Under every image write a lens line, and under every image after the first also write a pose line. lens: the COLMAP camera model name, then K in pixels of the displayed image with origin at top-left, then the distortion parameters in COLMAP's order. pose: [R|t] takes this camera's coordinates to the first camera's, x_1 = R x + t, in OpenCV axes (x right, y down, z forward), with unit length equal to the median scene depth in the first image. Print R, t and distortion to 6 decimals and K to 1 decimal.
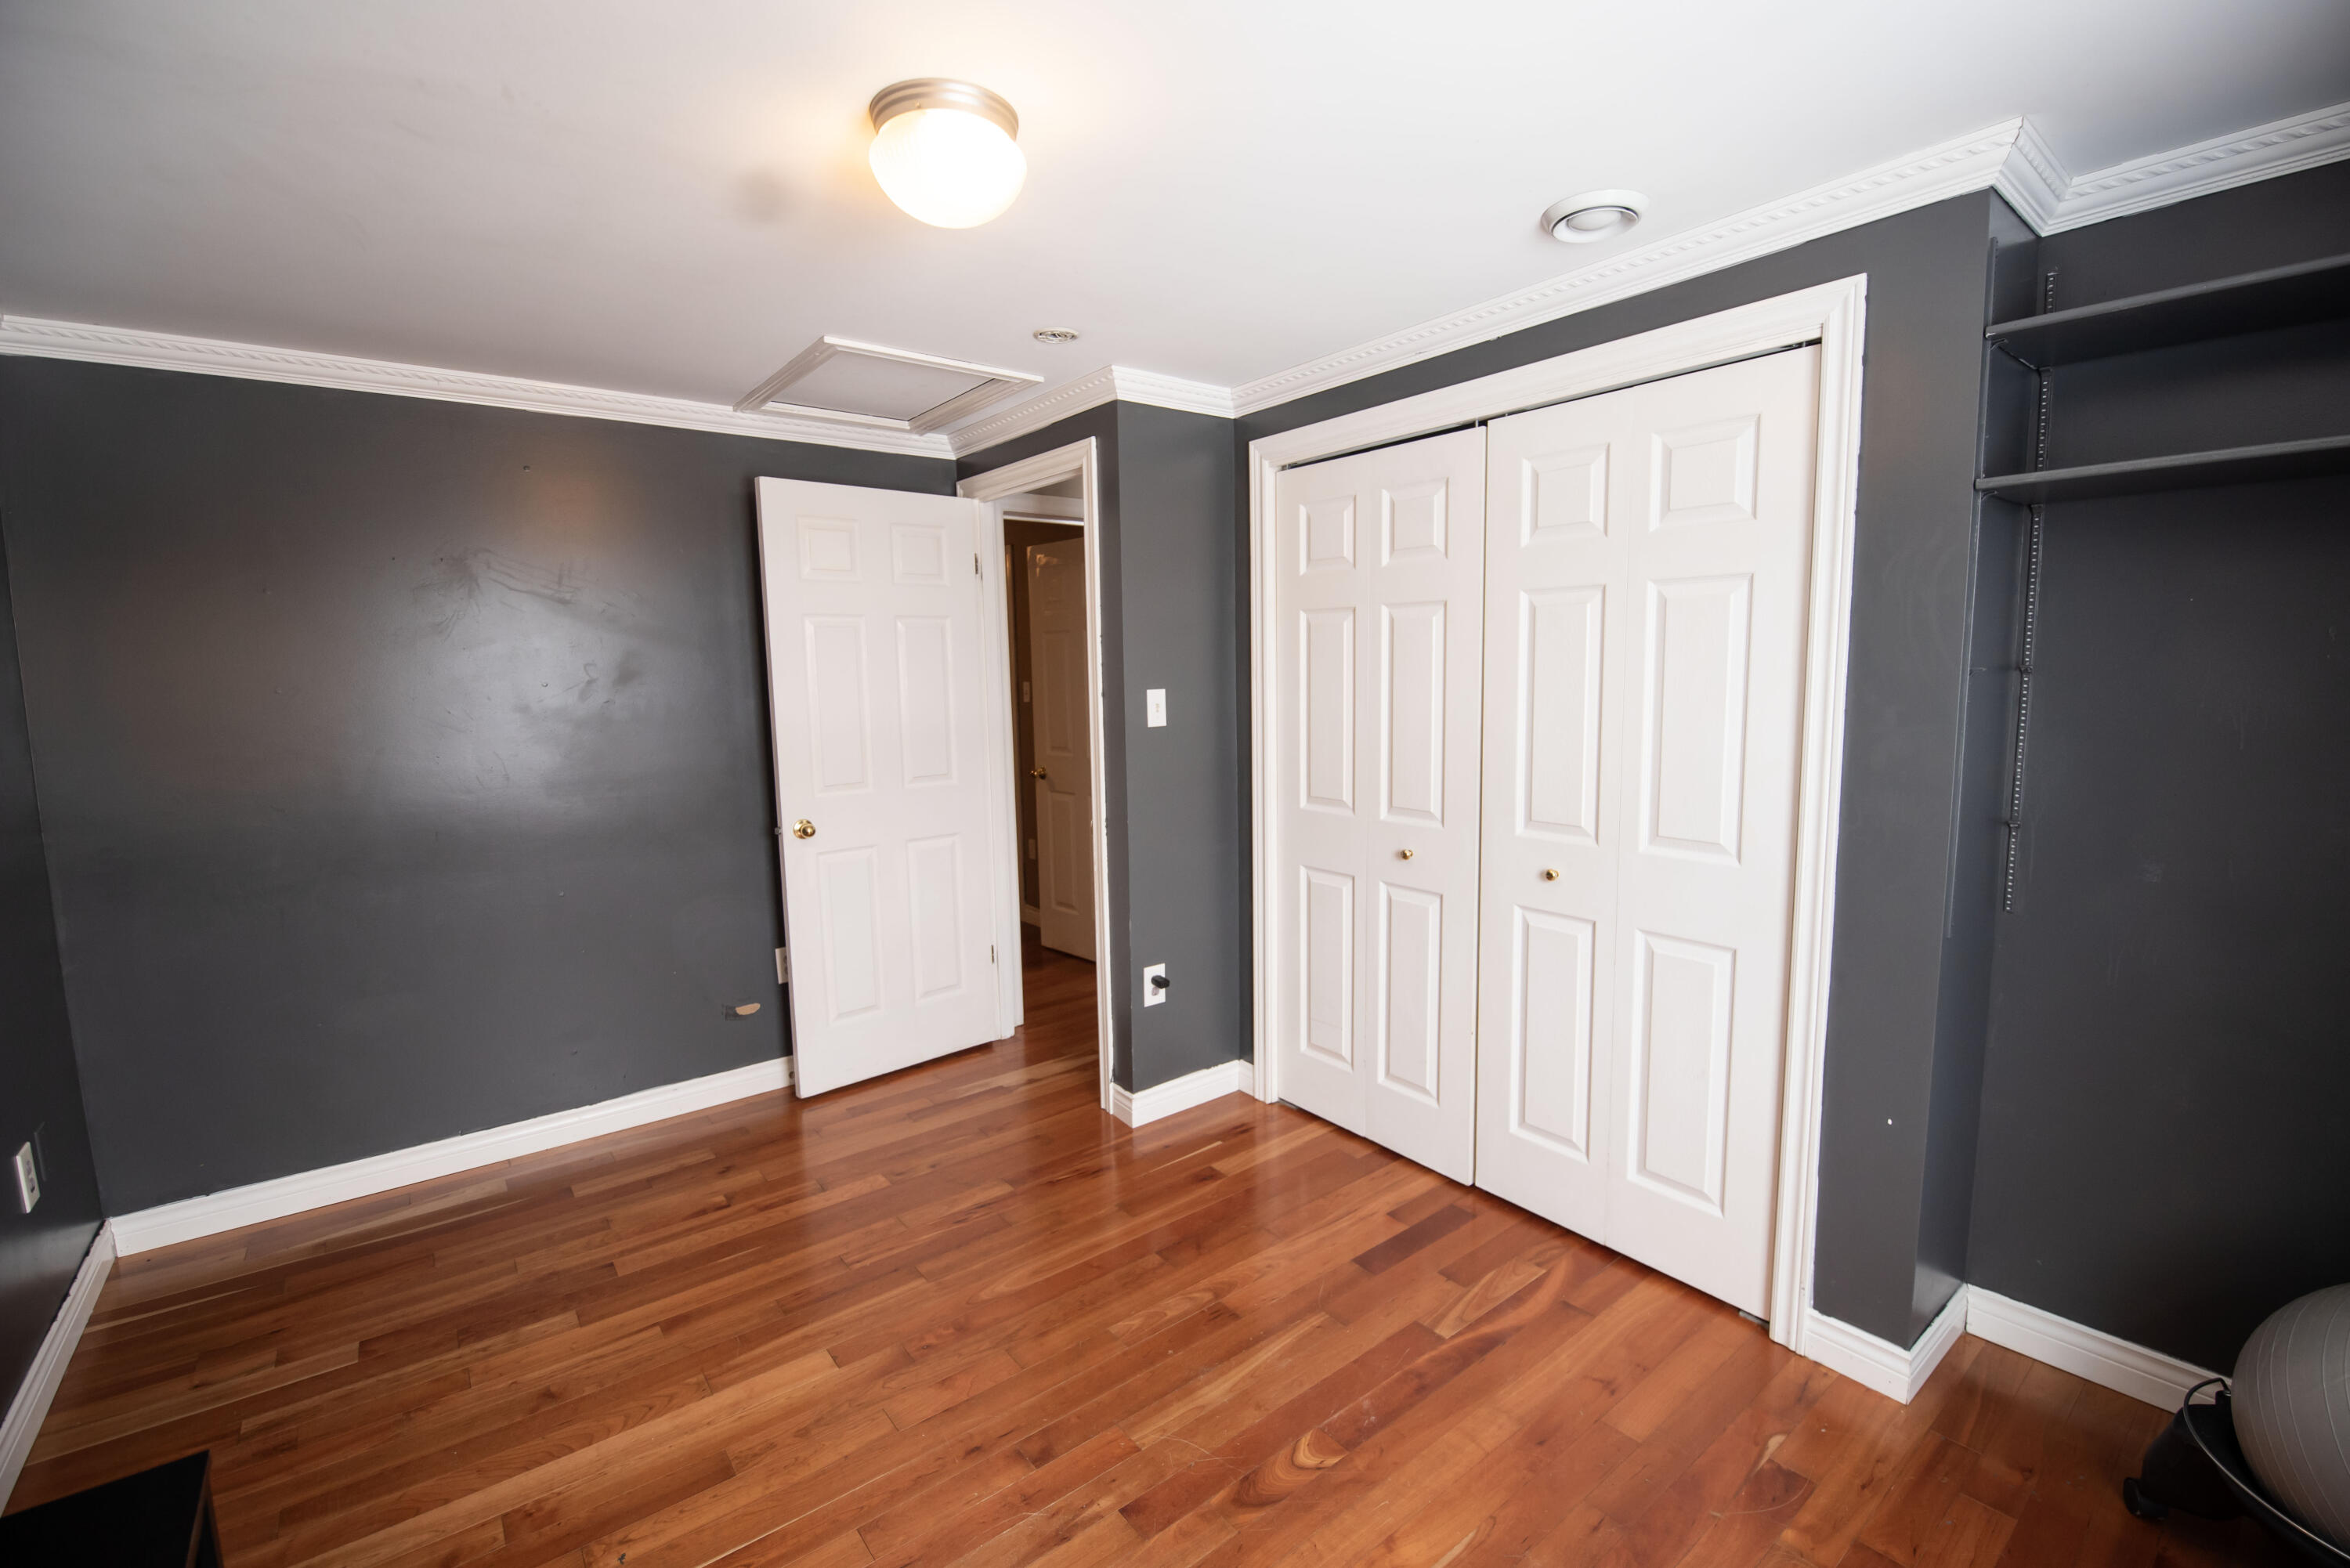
lens RADIAL K [[1023.6, 0, 1172.6], [0, 1023.6, 786.7], [0, 0, 1]] dist [-0.001939, -0.010289]
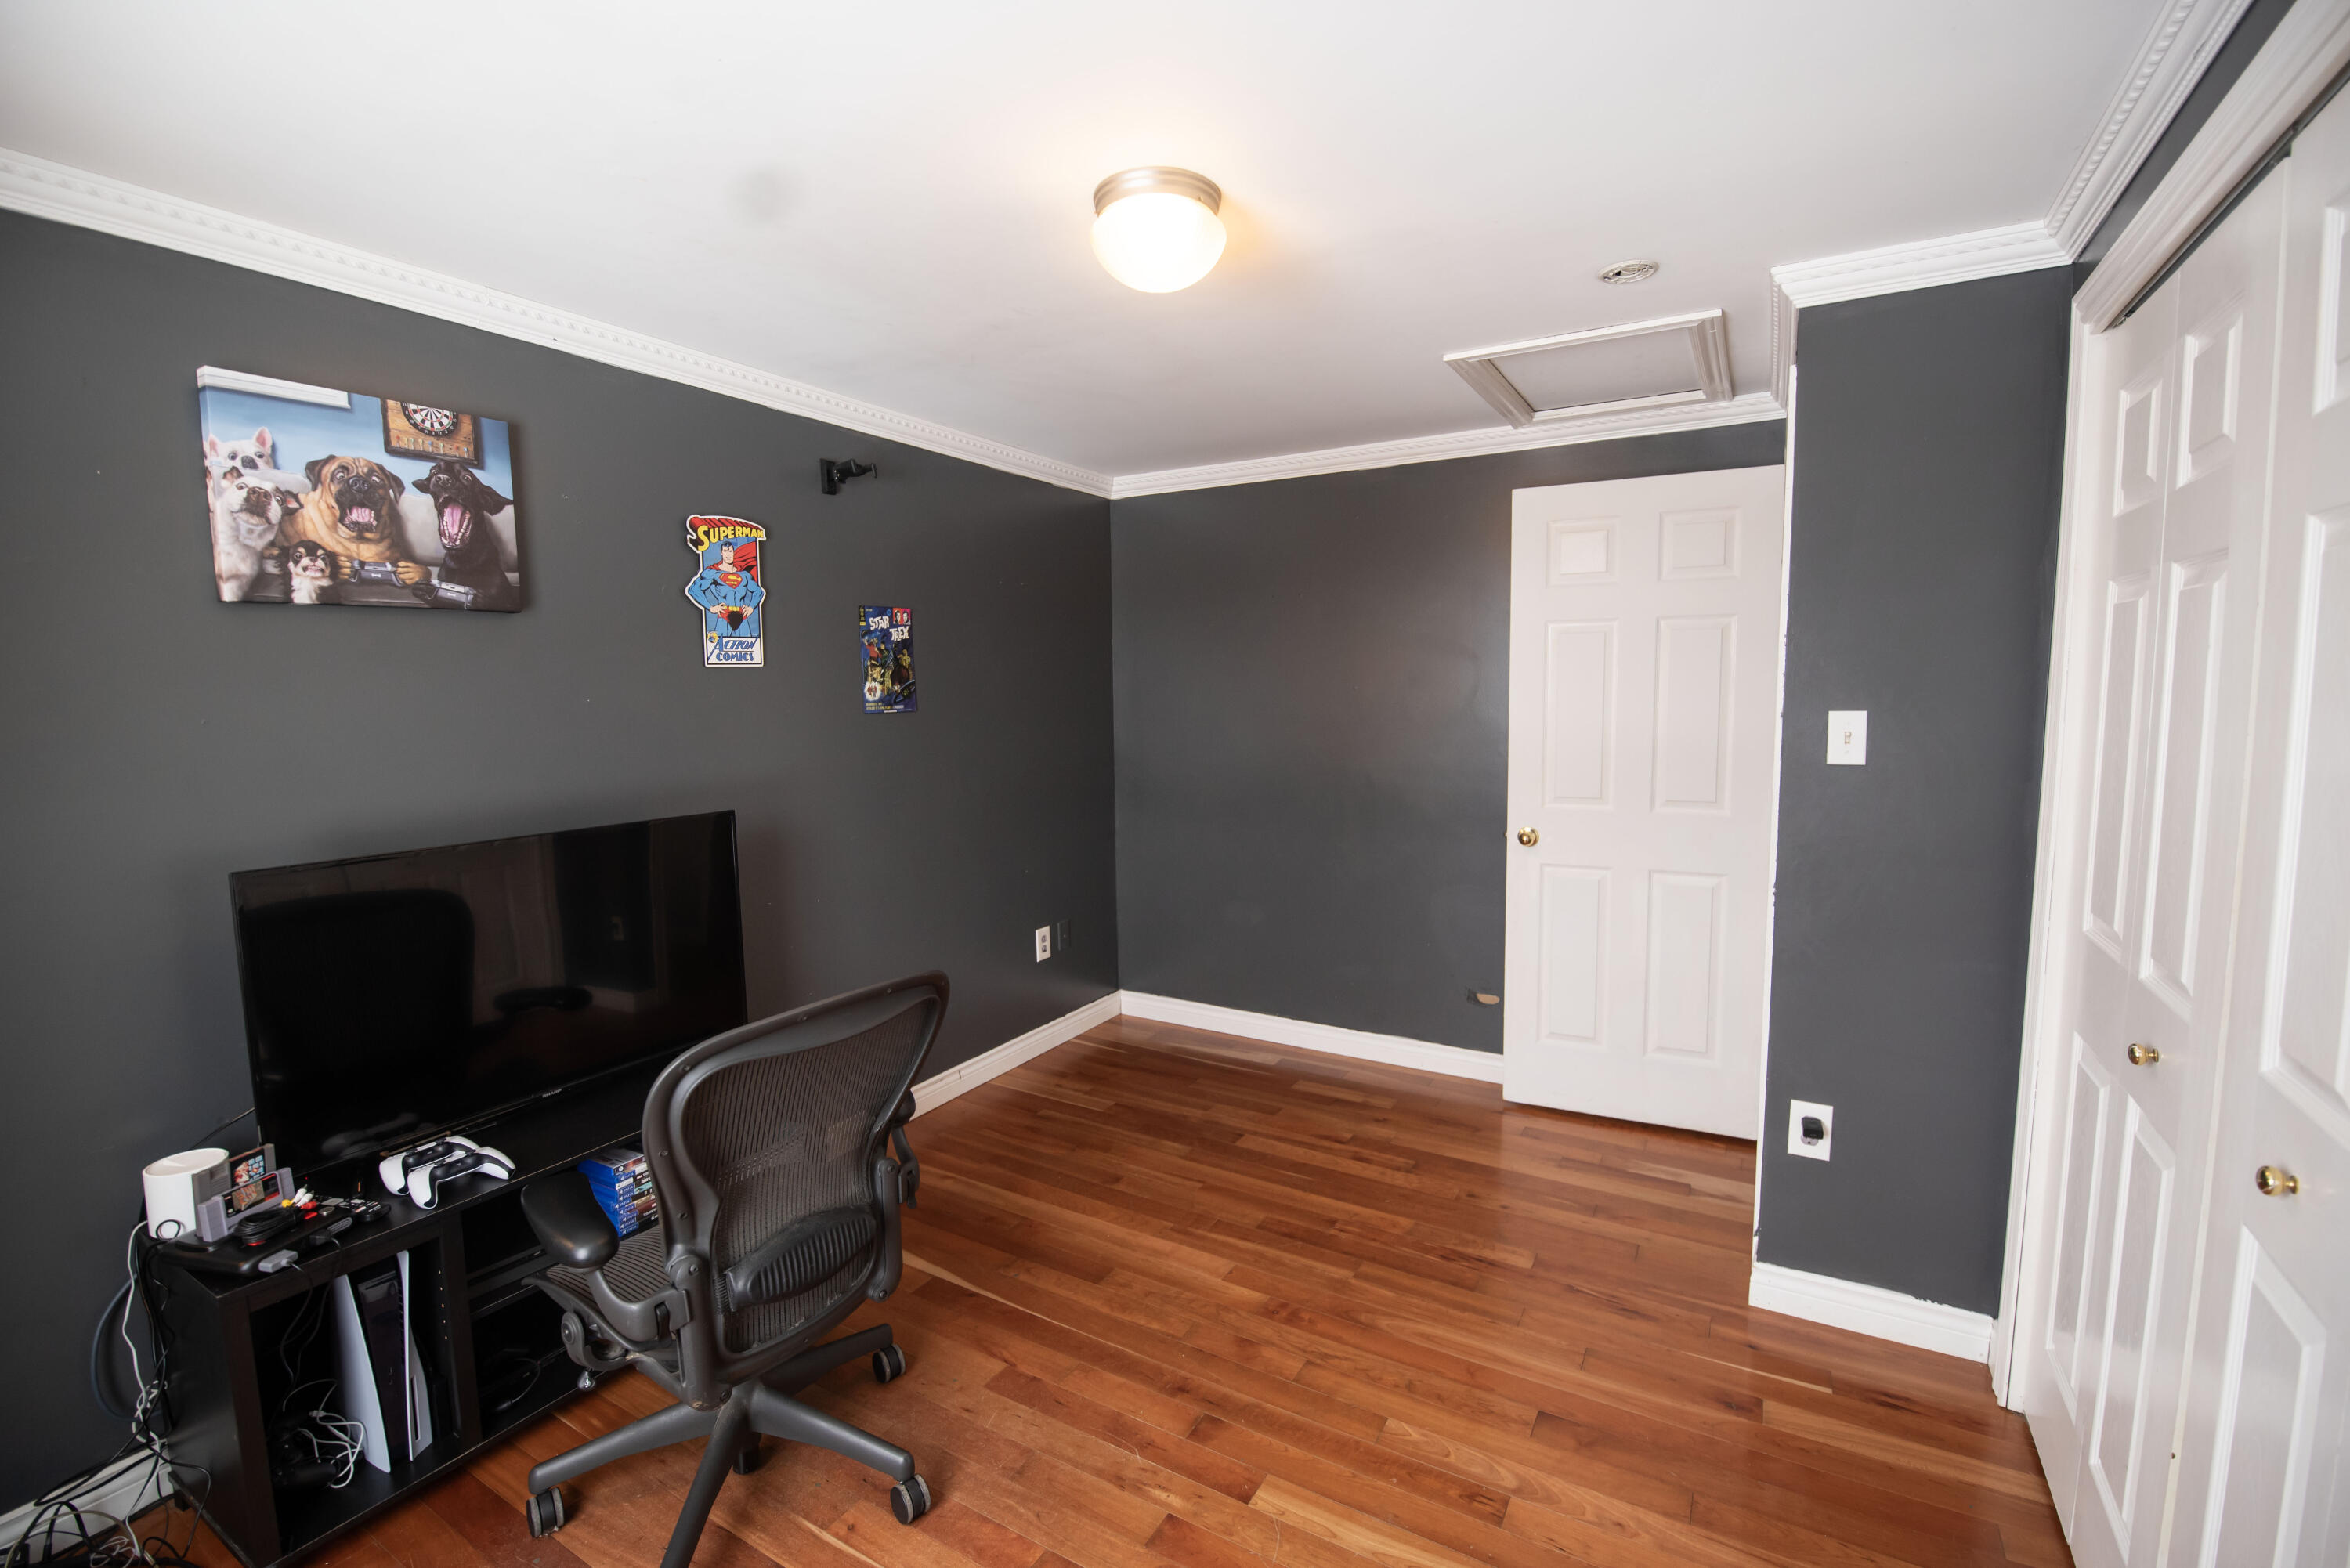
lens RADIAL K [[1023.6, 0, 1172.6], [0, 1023.6, 786.7], [0, 0, 1]] dist [-0.001939, -0.010289]
pose [[0.356818, 0.108514, -0.927850, 0.500018], [-0.104598, 0.991626, 0.075748, -0.052889], [0.928300, 0.070023, 0.365180, 0.356669]]
